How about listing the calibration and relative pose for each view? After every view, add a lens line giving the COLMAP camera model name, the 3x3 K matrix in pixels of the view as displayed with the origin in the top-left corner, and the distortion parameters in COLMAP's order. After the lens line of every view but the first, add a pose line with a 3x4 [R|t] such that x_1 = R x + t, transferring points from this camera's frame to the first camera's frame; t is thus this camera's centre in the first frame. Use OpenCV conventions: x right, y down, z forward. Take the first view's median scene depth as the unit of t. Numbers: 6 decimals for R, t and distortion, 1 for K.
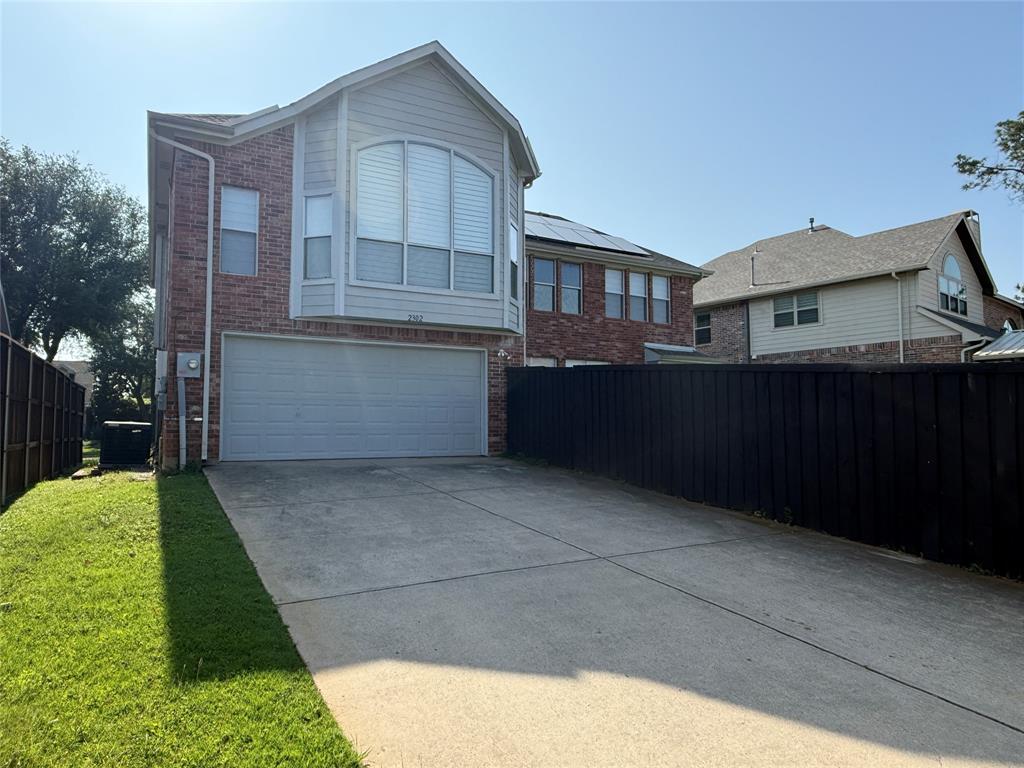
lens RADIAL K [[647.4, 0, 510.0], [0, 647.4, 390.4], [0, 0, 1]] dist [-0.004983, 0.000174]
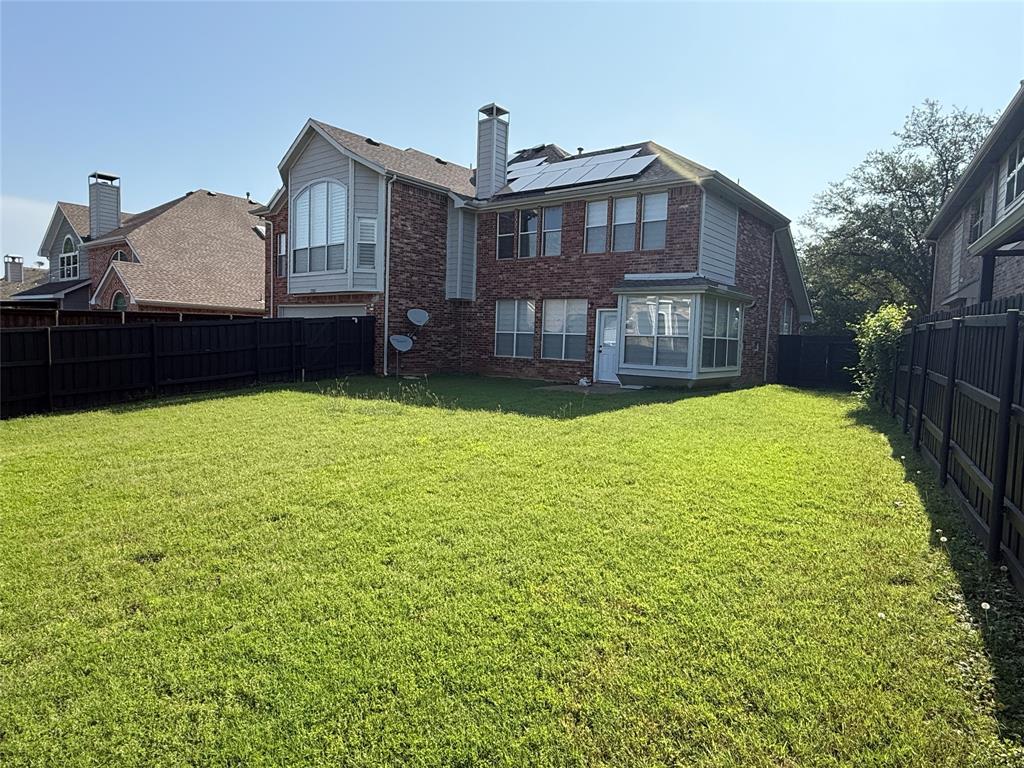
lens RADIAL K [[623.5, 0, 511.4], [0, 623.5, 385.9], [0, 0, 1]] dist [-0.027157, -0.000675]
pose [[0.394929, 0.076255, -0.915542, 1.047791], [0.018917, 0.995663, 0.091089, -0.000254], [0.918517, -0.053293, 0.391774, 0.541934]]
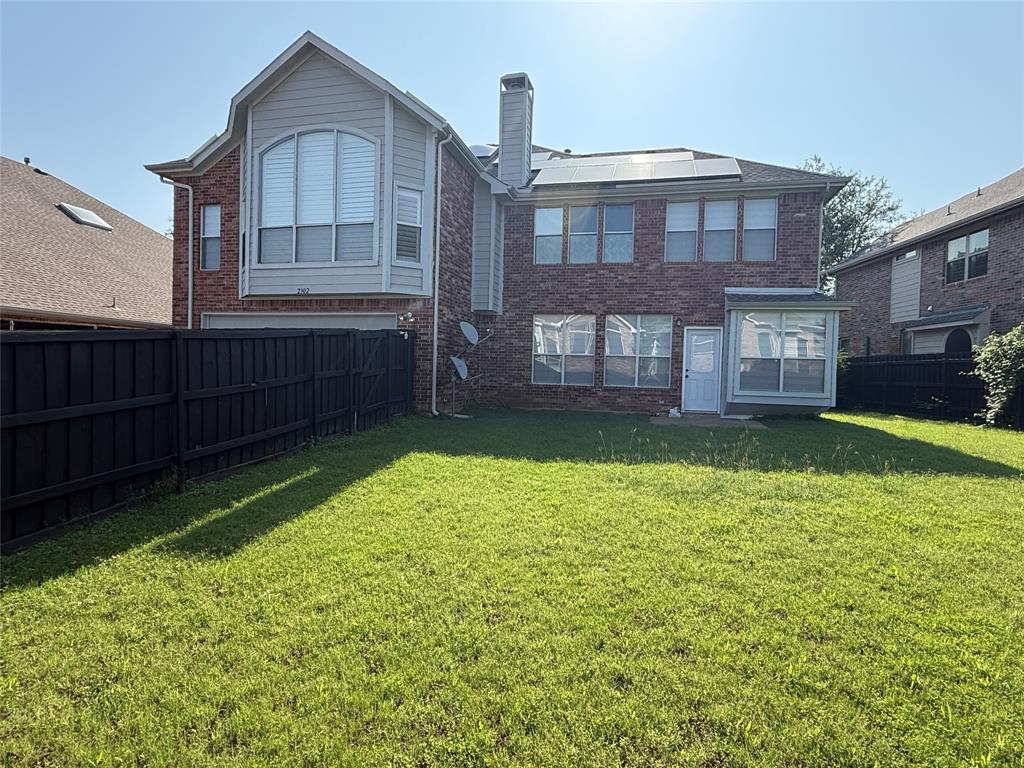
lens RADIAL K [[573.4, 0, 511.7], [0, 573.4, 379.7], [0, 0, 1]] dist [-0.007144, -0.001369]
pose [[0.743990, 0.025906, -0.667688, 0.529286], [0.014301, 0.998402, 0.054673, -0.003361], [0.668037, -0.050225, 0.742431, 0.319913]]
